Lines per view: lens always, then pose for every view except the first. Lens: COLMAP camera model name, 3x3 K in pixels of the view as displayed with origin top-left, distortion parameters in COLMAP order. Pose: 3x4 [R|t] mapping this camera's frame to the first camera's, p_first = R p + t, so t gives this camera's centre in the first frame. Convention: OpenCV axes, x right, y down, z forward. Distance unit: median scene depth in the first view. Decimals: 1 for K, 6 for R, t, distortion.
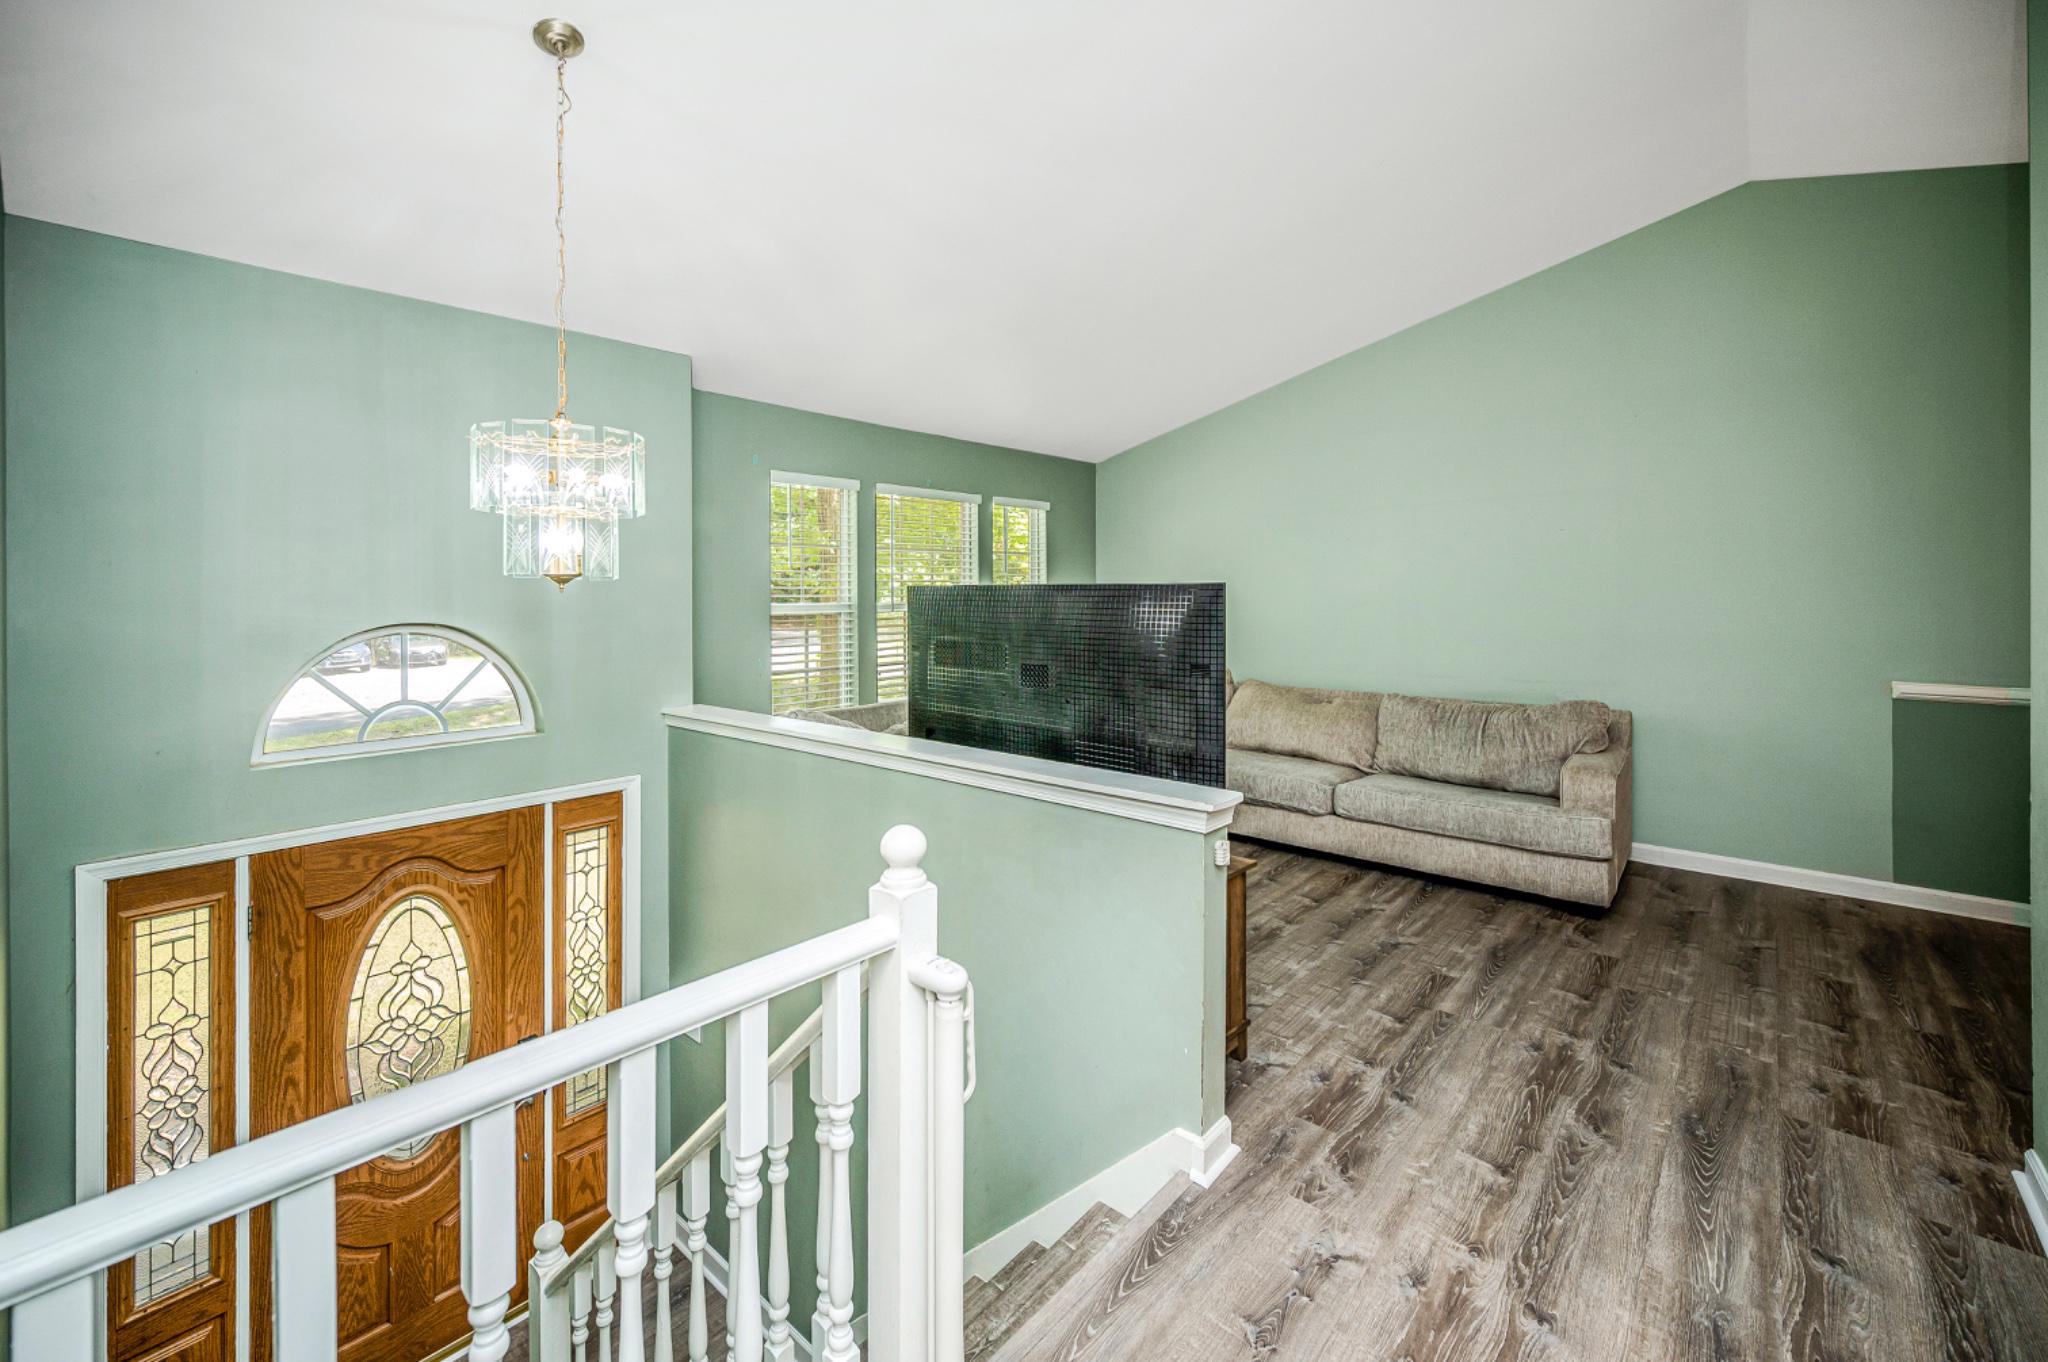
lens RADIAL K [[853.1, 0, 1022.4], [0, 853.1, 619.2], [0, 0, 1]] dist [0.000260, 0.000096]
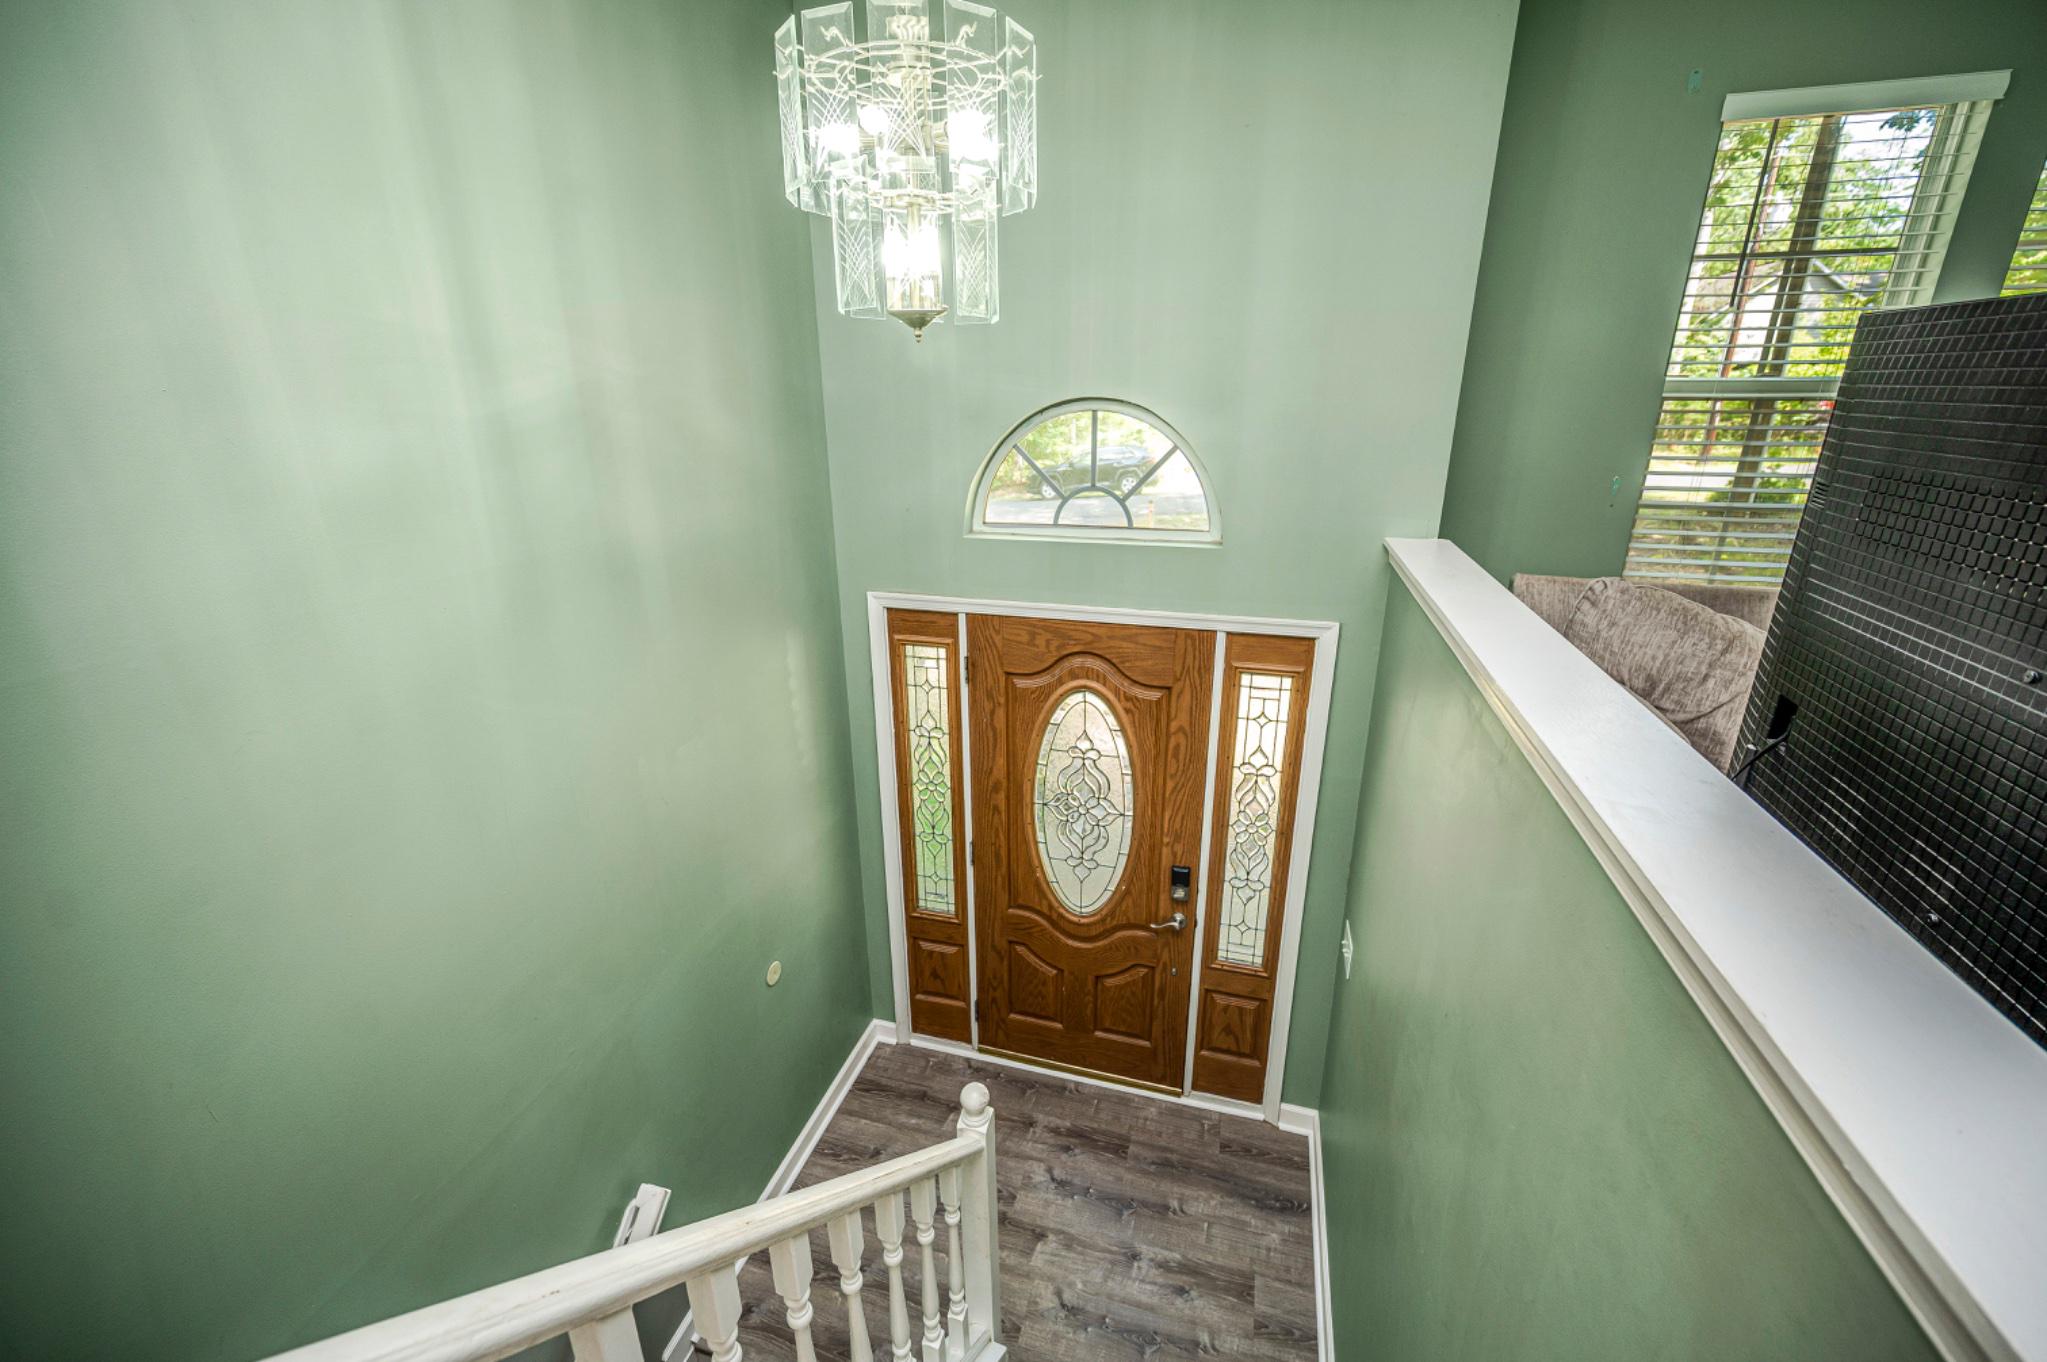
lens RADIAL K [[845.2, 0, 1020.1], [0, 845.2, 674.8], [0, 0, 1]] dist [-0.000545, 0.000119]
pose [[0.419573, 0.301739, -0.856103, 0.084628], [-0.021685, 0.946197, 0.322865, -0.004010], [0.907463, -0.116901, 0.403541, 0.559372]]
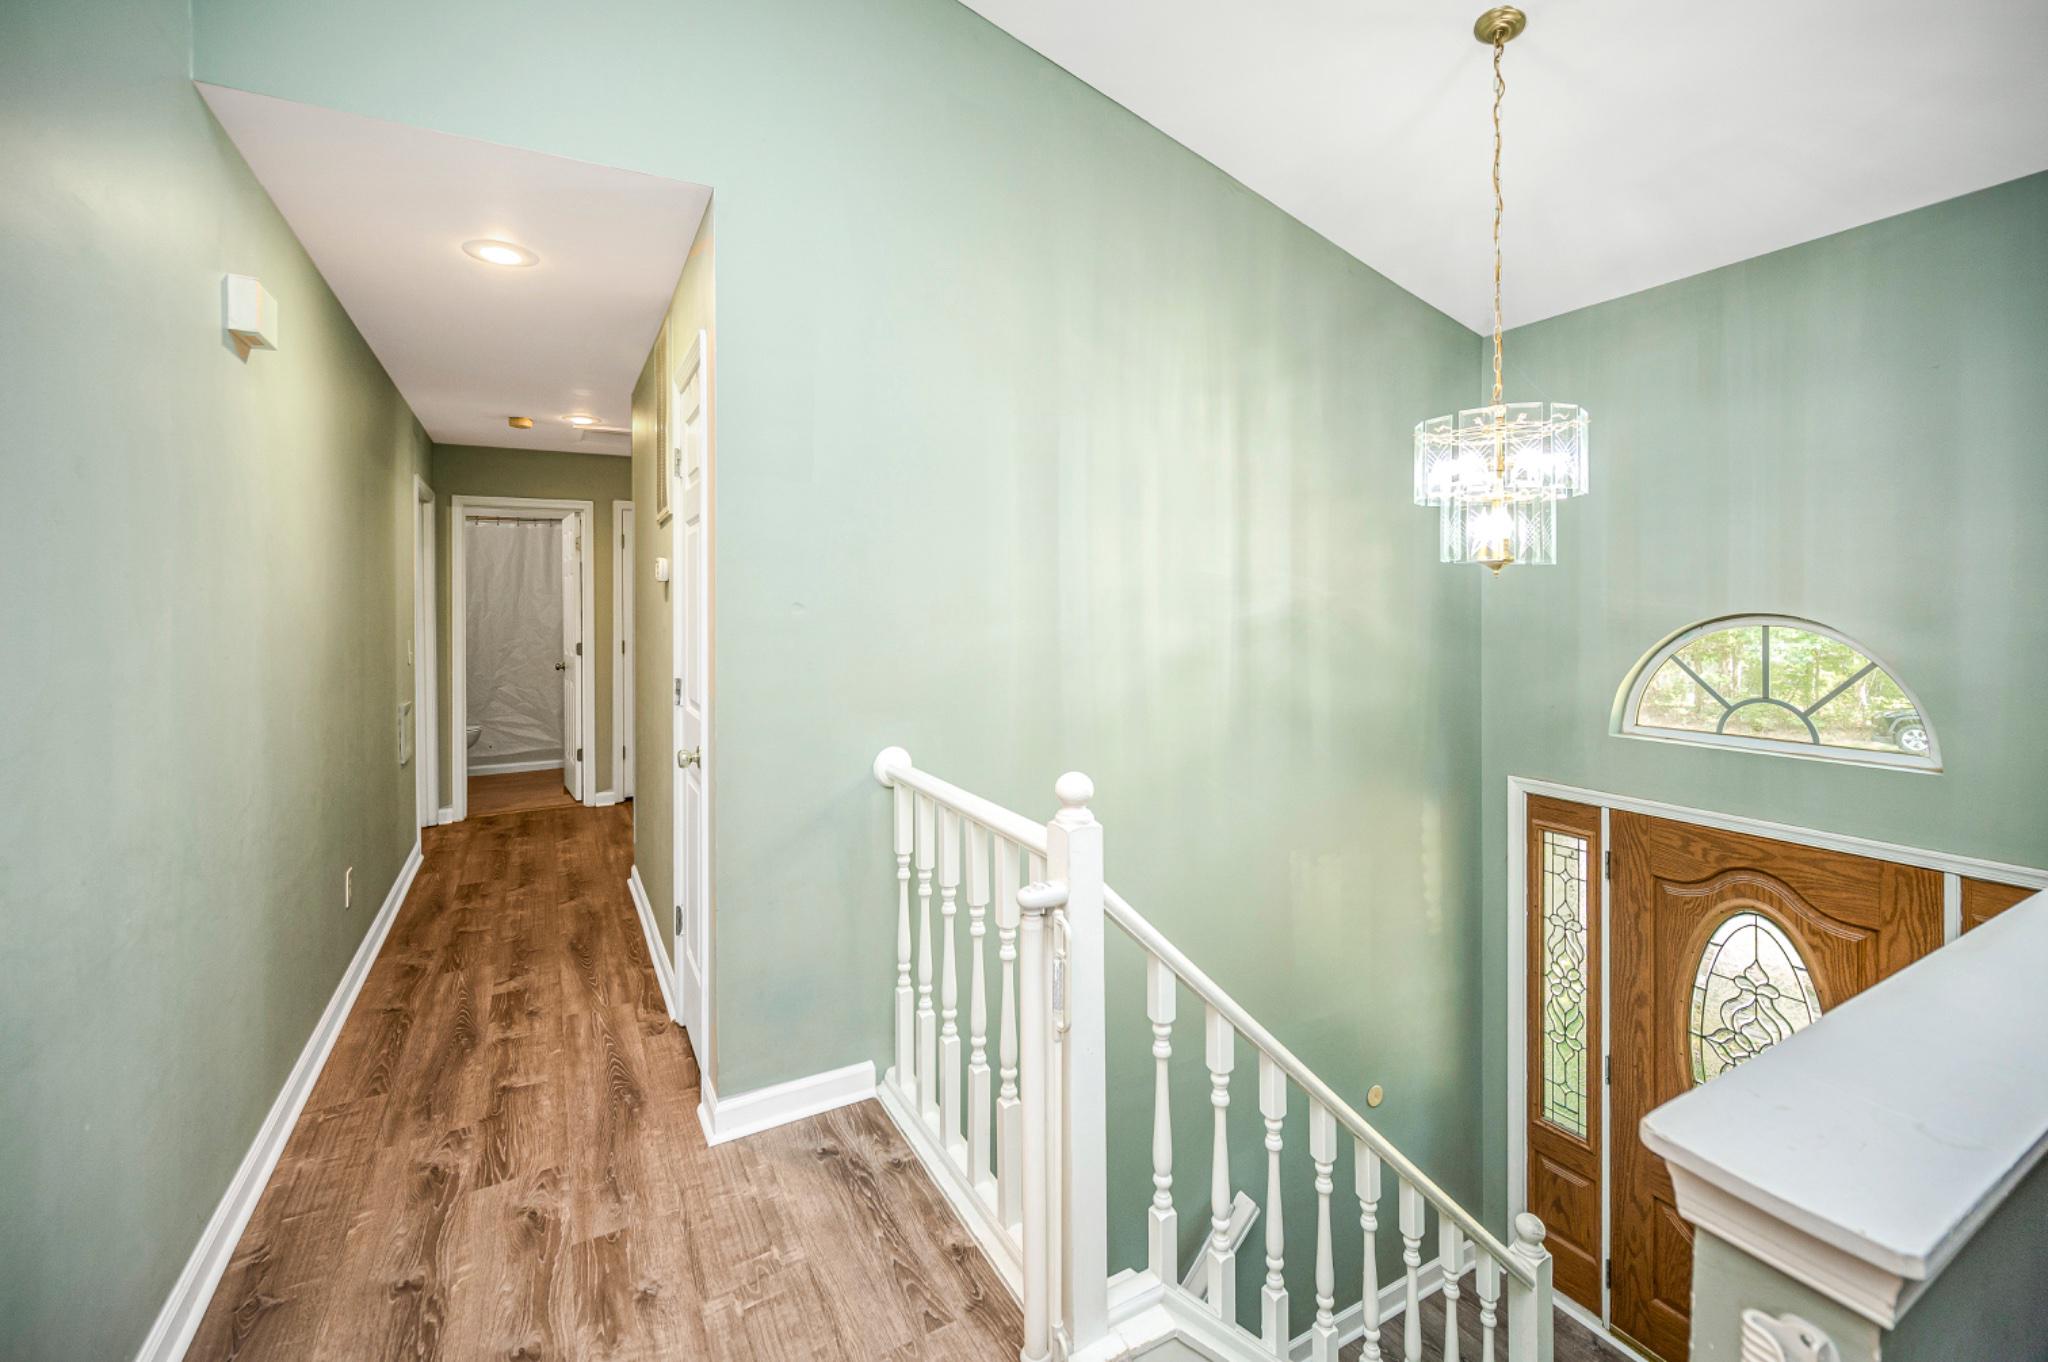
lens RADIAL K [[853.1, 0, 1022.4], [0, 853.1, 619.2], [0, 0, 1]] dist [0.000260, 0.000096]
pose [[-0.343446, 0.025286, -0.938832, 0.419405], [-0.017801, 0.999283, 0.033426, -0.005389], [0.939004, 0.028192, -0.342749, 0.586486]]
